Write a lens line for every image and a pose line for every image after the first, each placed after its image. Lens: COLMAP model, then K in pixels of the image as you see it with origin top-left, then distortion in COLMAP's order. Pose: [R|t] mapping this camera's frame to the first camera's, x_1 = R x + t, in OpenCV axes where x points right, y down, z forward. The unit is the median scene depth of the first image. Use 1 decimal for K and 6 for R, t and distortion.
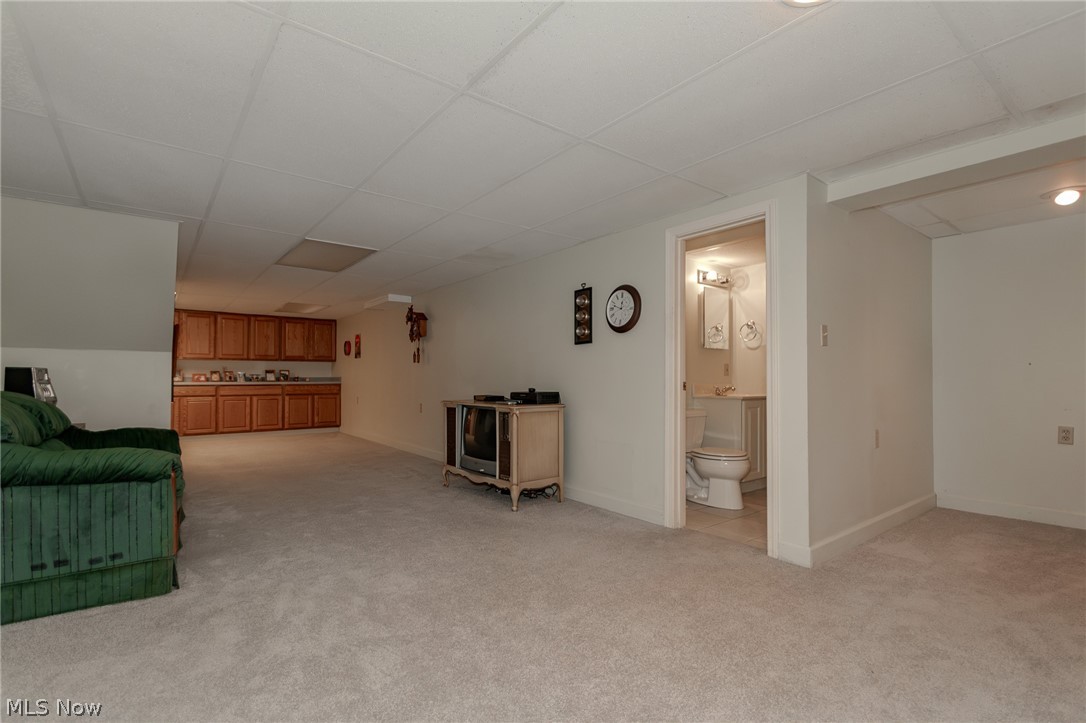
lens RADIAL K [[510.6, 0, 548.3], [0, 510.6, 367.1], [0, 0, 1]] dist [0.006035, -0.006614]
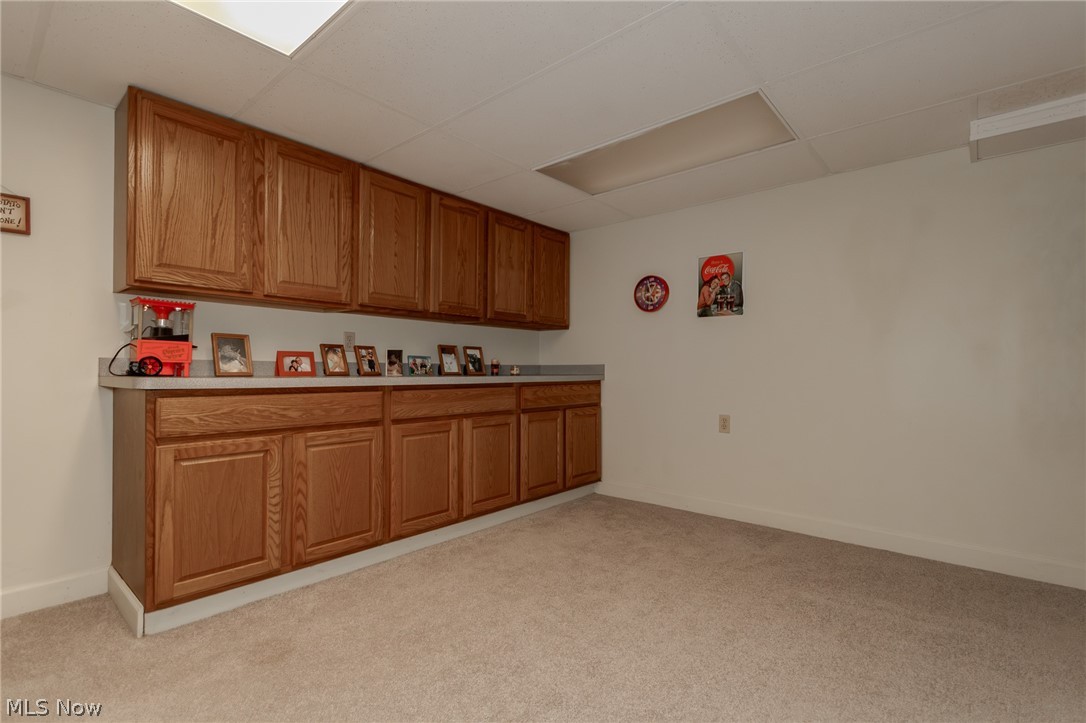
lens RADIAL K [[510.6, 0, 538.2], [0, 510.6, 364.9], [0, 0, 1]] dist [0.006035, -0.006614]
pose [[0.977582, 0.001743, 0.210548, -0.580427], [-0.003941, 0.999942, 0.010021, 0.016736], [-0.210518, -0.010626, 0.977532, 0.633584]]
